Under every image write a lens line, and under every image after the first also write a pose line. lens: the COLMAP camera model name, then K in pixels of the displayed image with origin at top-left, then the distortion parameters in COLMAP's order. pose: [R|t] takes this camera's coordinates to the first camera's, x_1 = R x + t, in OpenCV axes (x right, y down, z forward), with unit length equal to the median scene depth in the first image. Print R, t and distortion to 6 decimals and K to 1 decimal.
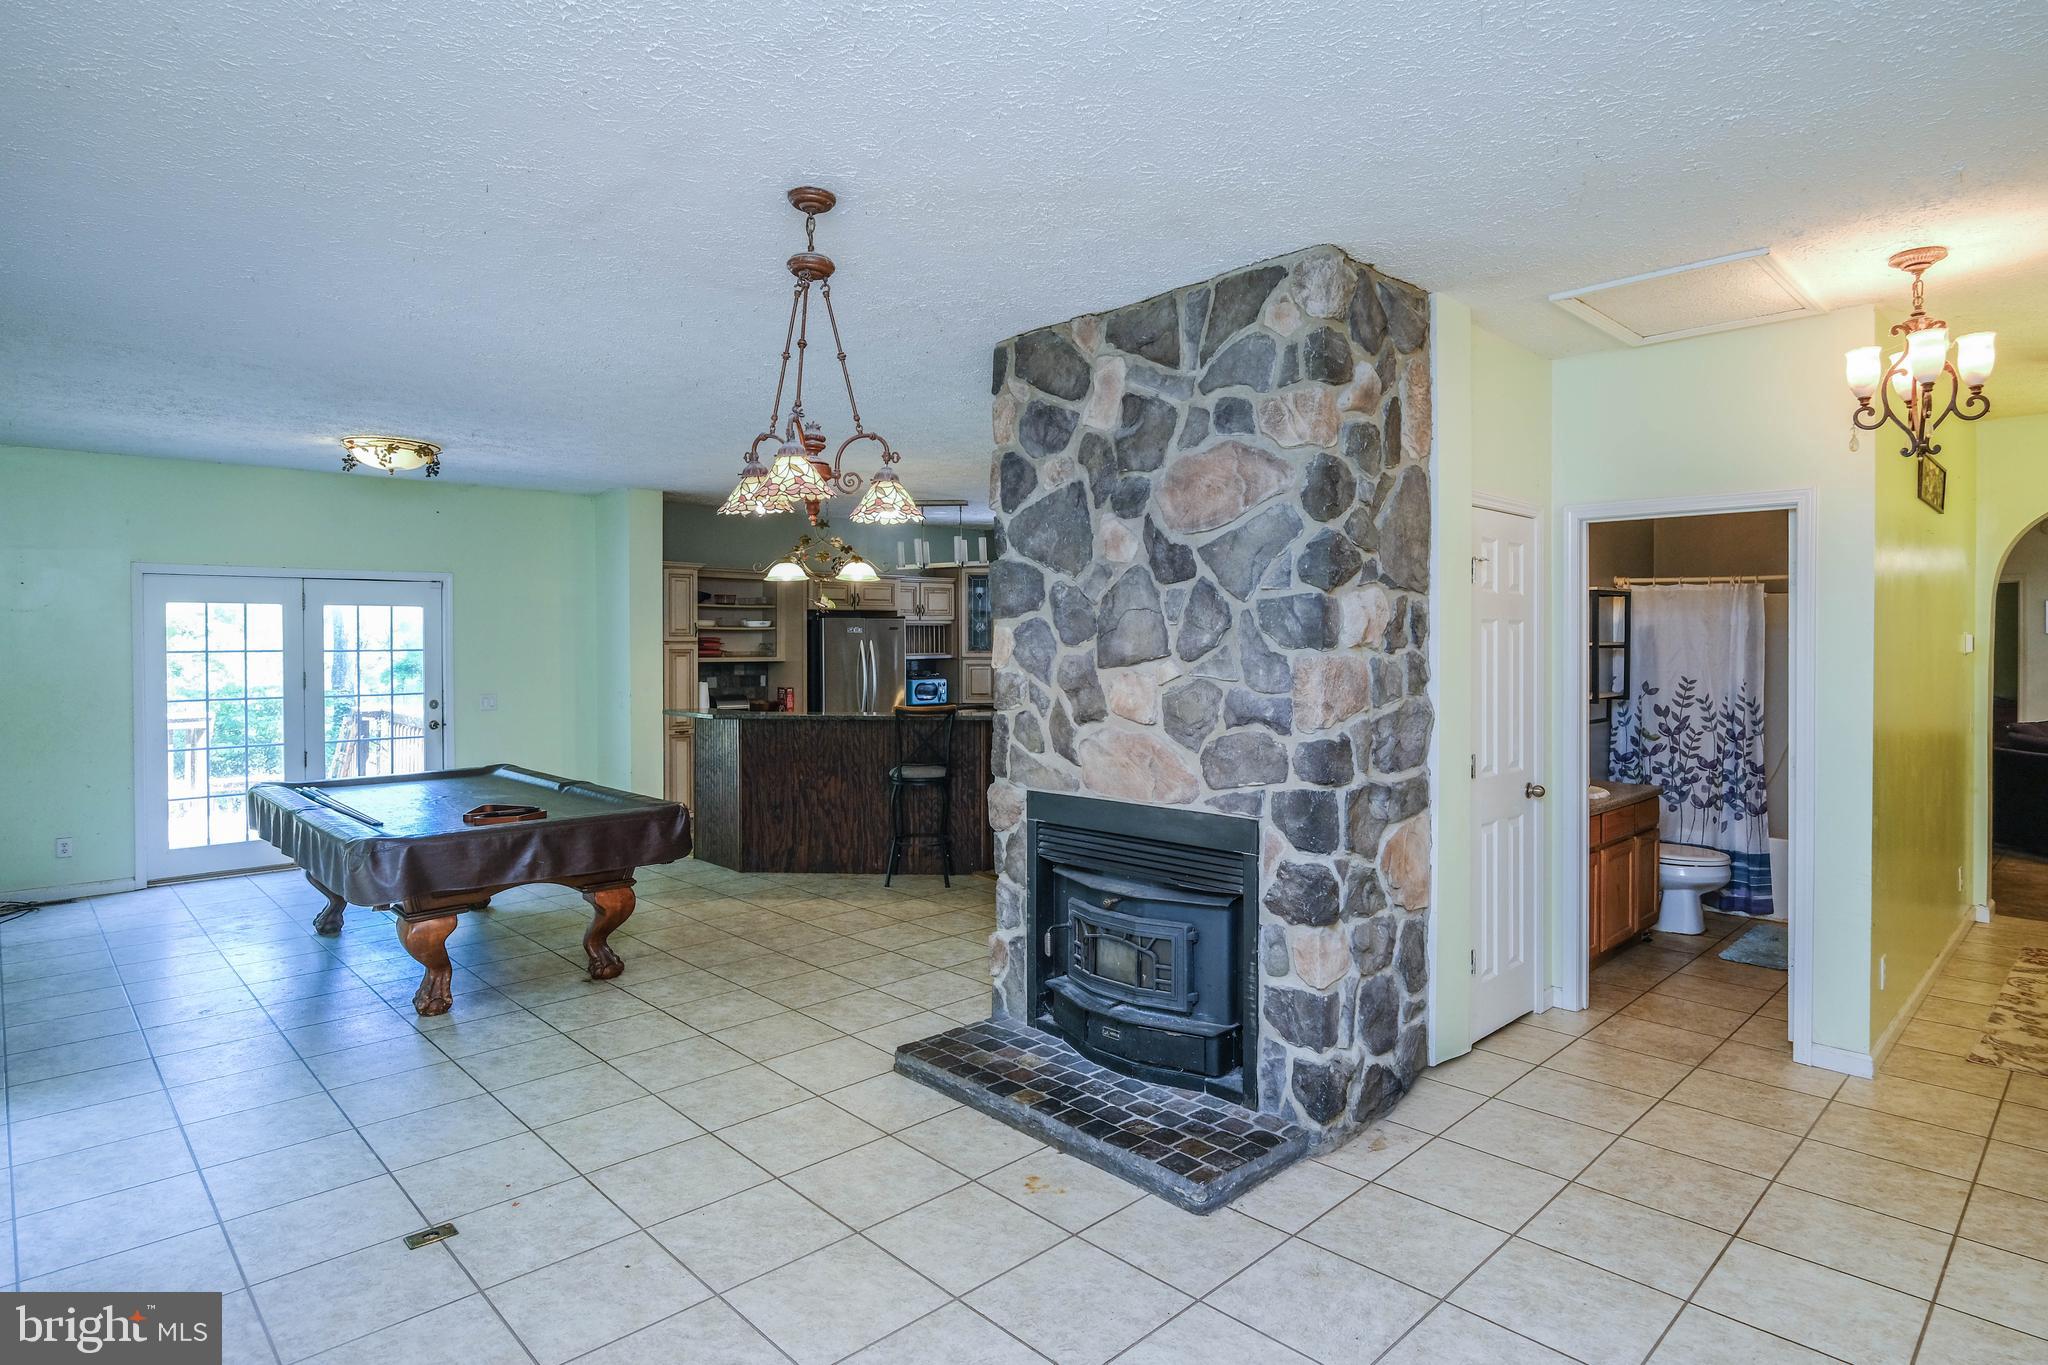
lens RADIAL K [[1145.8, 0, 1025.3], [0, 1145.8, 646.3], [0, 0, 1]] dist [0.000713, 0.000314]
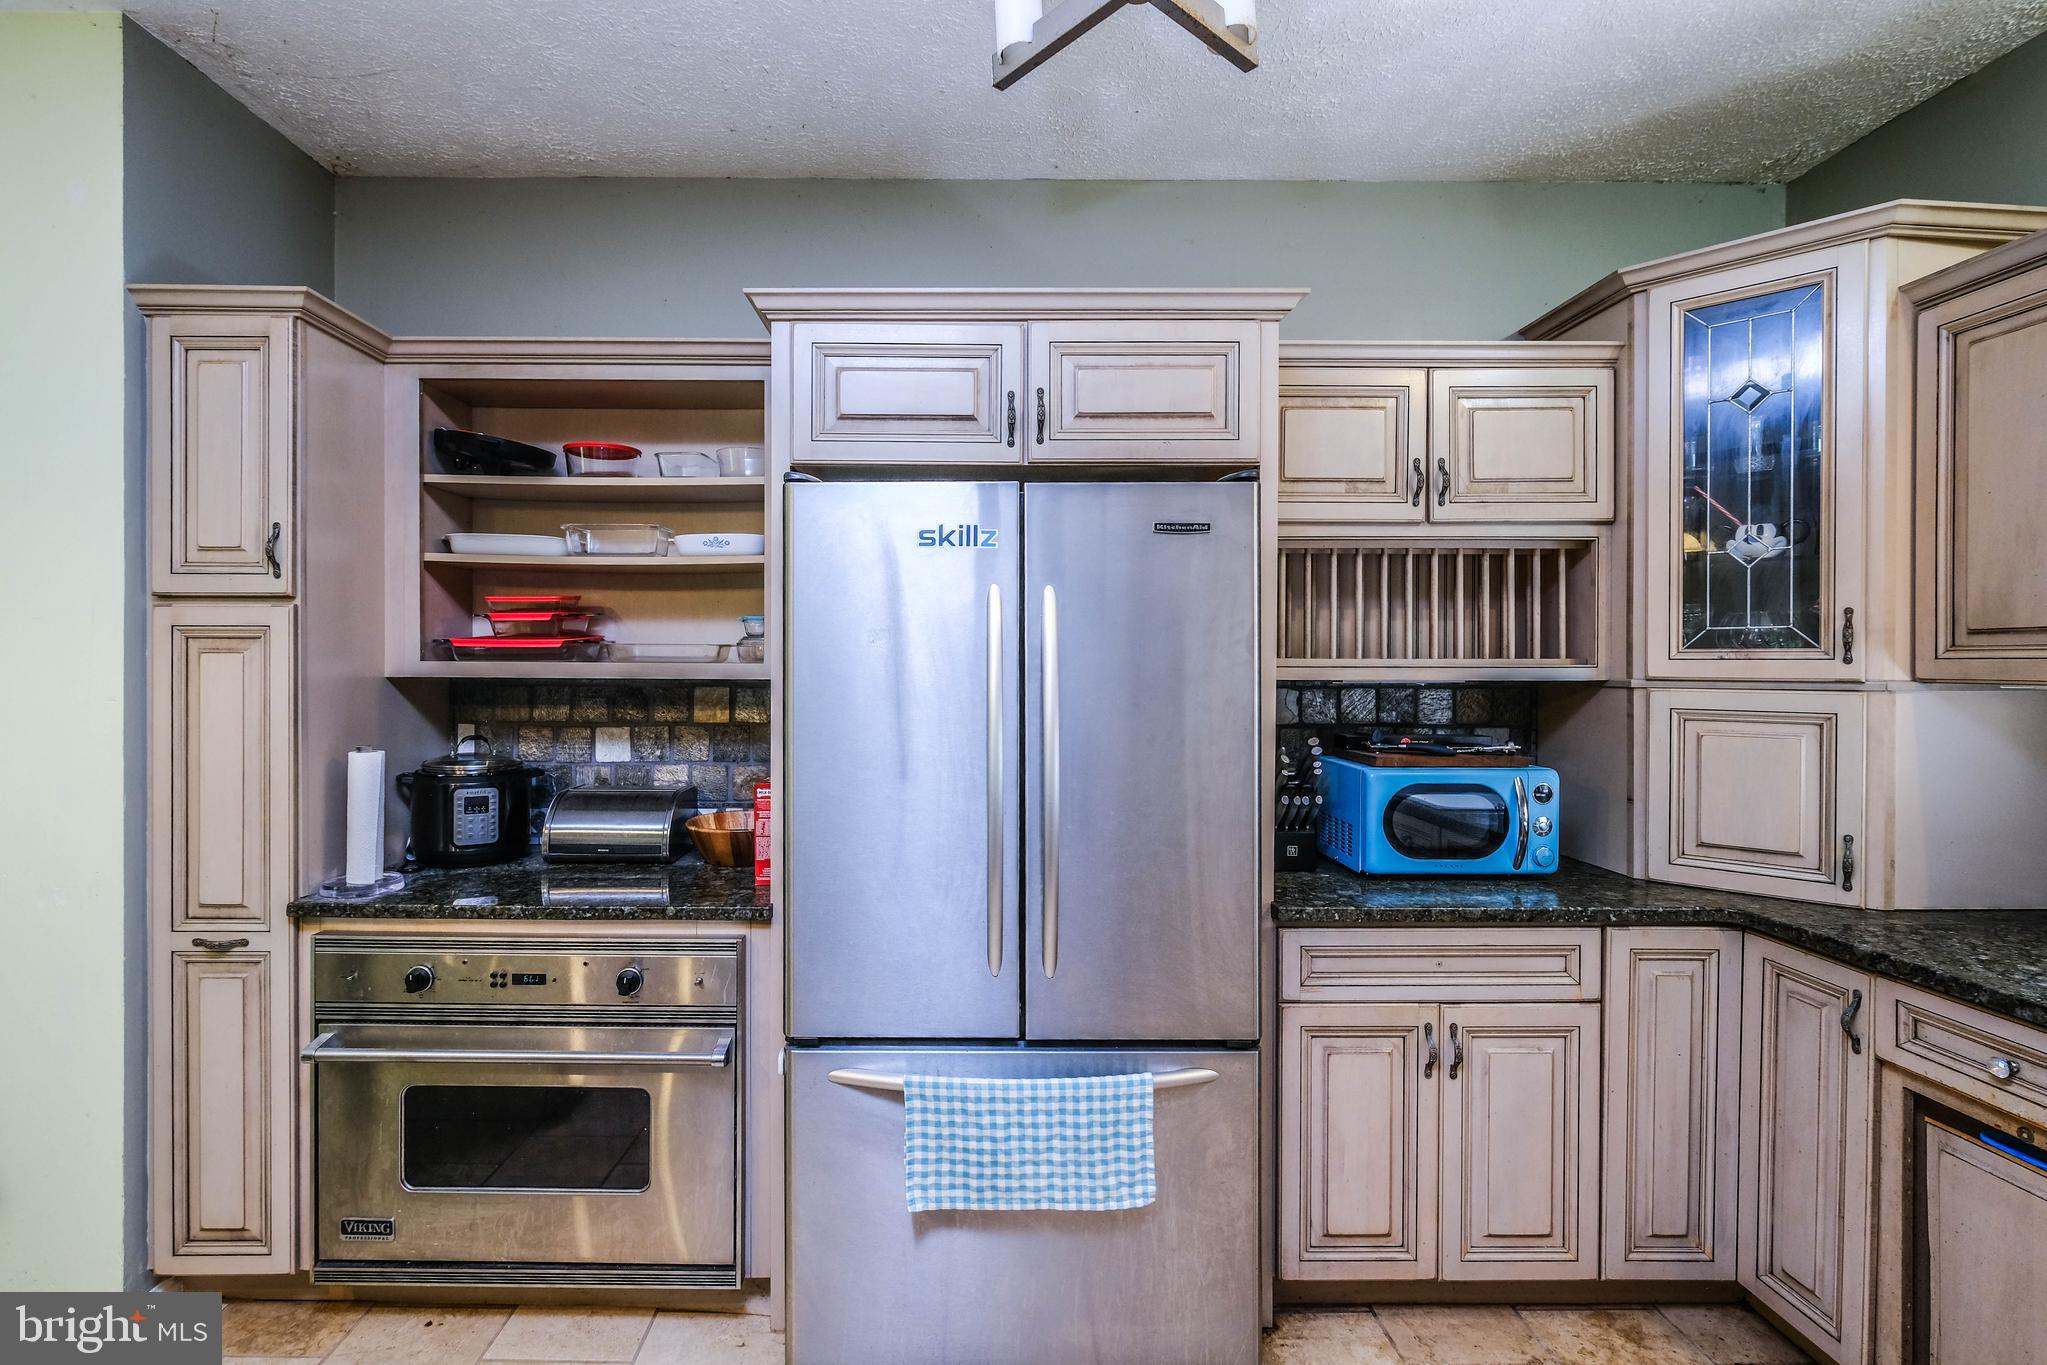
lens RADIAL K [[922.6, 0, 929.7], [0, 922.6, 666.6], [0, 0, 1]] dist [-0.001407, -0.000166]
pose [[0.721088, 0.006957, -0.692809, -0.031661], [-0.008250, 0.999965, 0.001455, 0.008549], [0.692795, 0.004666, 0.721120, 0.780052]]
